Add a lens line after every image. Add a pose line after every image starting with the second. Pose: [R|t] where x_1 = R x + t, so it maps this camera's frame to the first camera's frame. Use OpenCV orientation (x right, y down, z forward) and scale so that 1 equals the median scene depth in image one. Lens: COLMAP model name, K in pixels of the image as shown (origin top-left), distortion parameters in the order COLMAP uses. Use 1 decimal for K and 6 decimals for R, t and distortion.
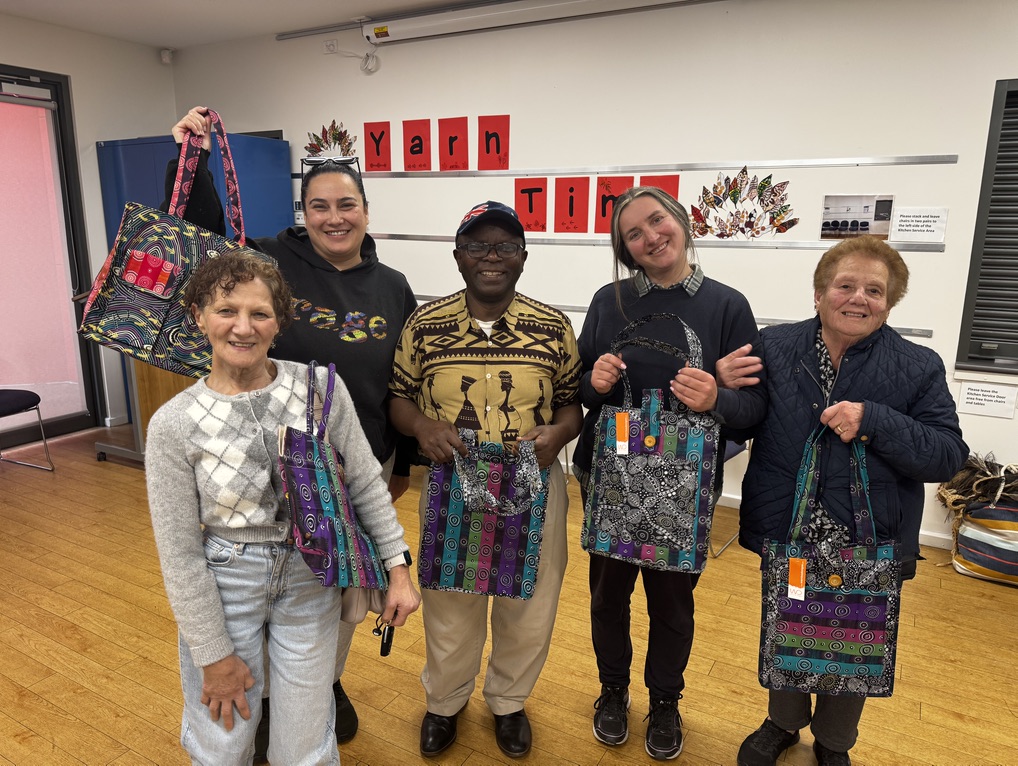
lens RADIAL K [[716.8, 0, 515.1], [0, 716.8, 393.4], [0, 0, 1]] dist [0.040549, -0.061922]
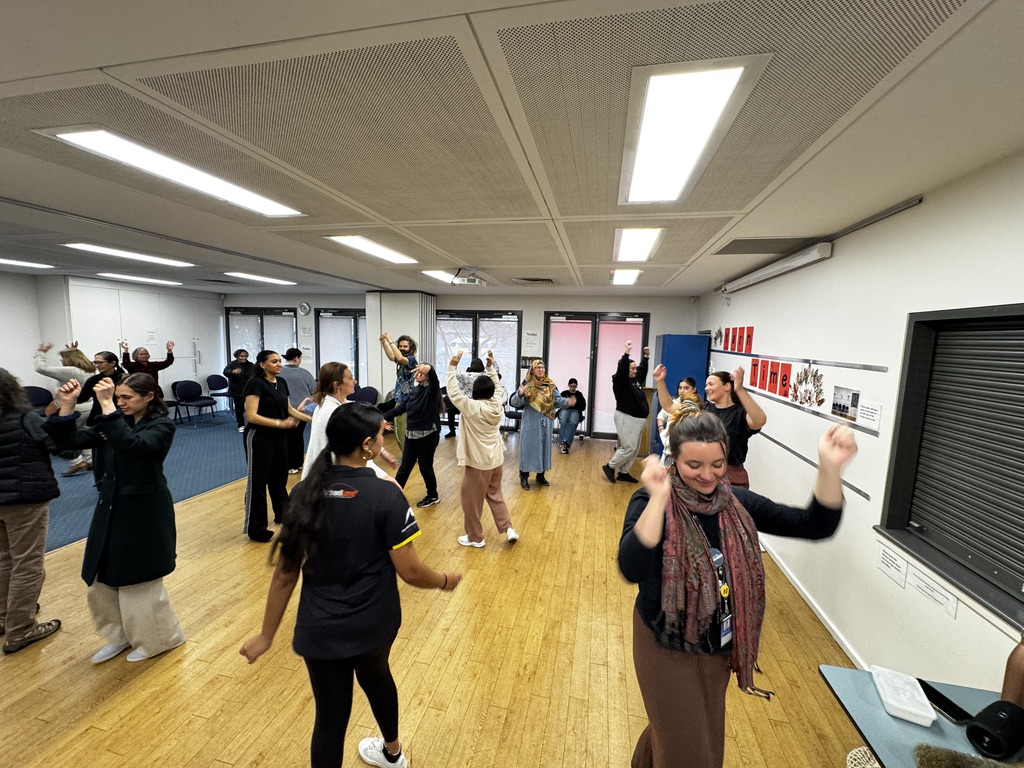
lens RADIAL K [[409.4, 0, 514.1], [0, 409.4, 387.2], [0, 0, 1]] dist [-0.004266, 0.001017]
pose [[0.295057, 0.109499, -0.949185, 0.941412], [-0.234936, 0.971228, 0.039011, -0.136552], [0.926146, 0.211487, 0.312292, 0.118495]]
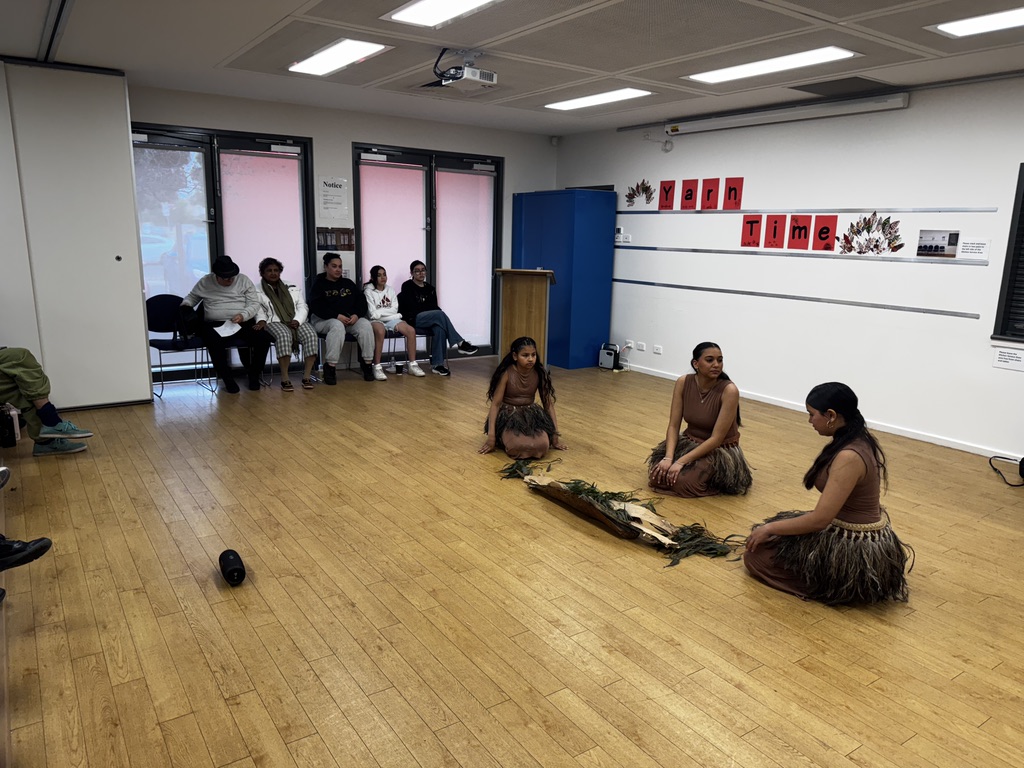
lens RADIAL K [[721.1, 0, 513.6], [0, 721.1, 397.7], [0, 0, 1]] dist [0.040549, -0.061922]
pose [[0.897882, 0.106162, -0.427243, 0.314693], [-0.108804, 0.993895, 0.018305, 0.160325], [0.426578, 0.030050, 0.903951, -0.798431]]
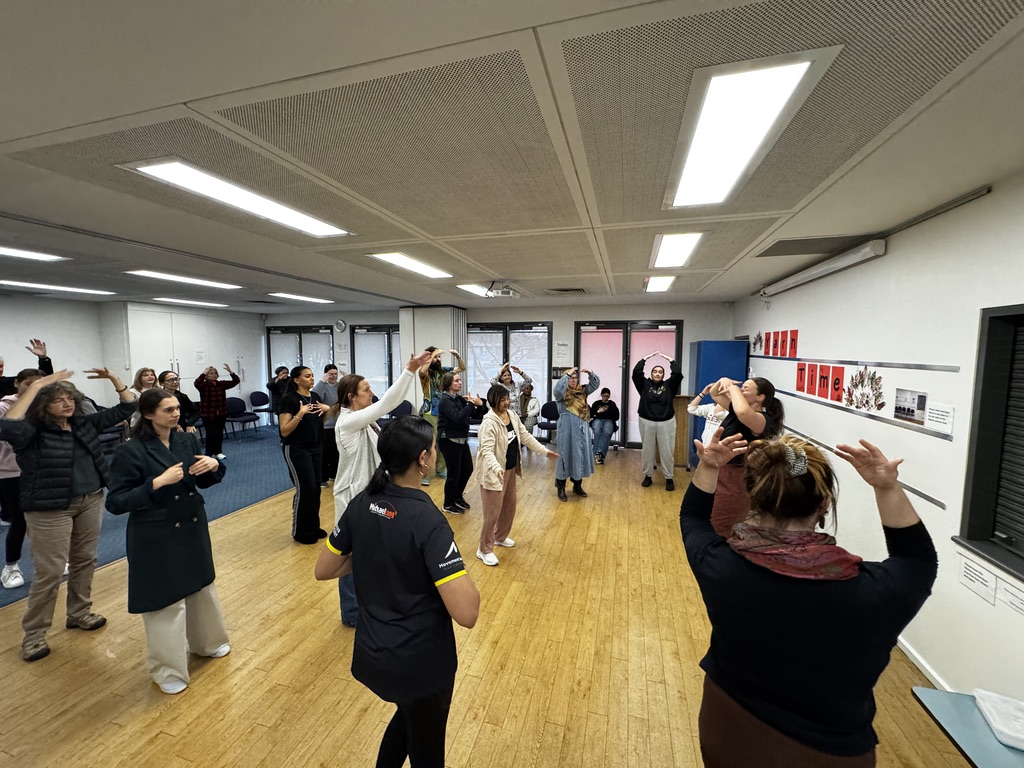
lens RADIAL K [[409.4, 0, 514.4], [0, 409.4, 386.9], [0, 0, 1]] dist [-0.004266, 0.001017]
pose [[0.239403, 0.075039, -0.968016, 0.931891], [-0.214410, 0.976481, 0.022669, -0.123295], [0.946950, 0.202126, 0.249862, 0.087941]]
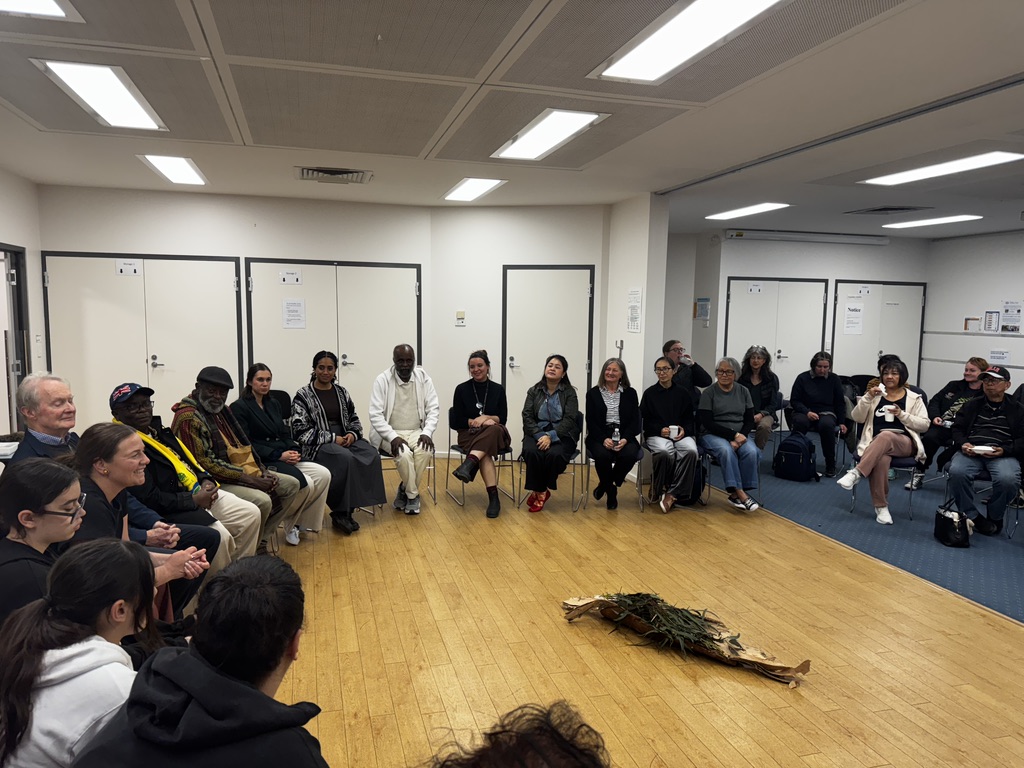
lens RADIAL K [[721.1, 0, 521.0], [0, 721.1, 382.0], [0, 0, 1]] dist [0.040549, -0.061922]
pose [[-0.719685, -0.095333, 0.687724, -0.655092], [0.131522, 0.953875, 0.269862, -0.240332], [-0.681730, 0.284666, -0.673951, 0.780051]]
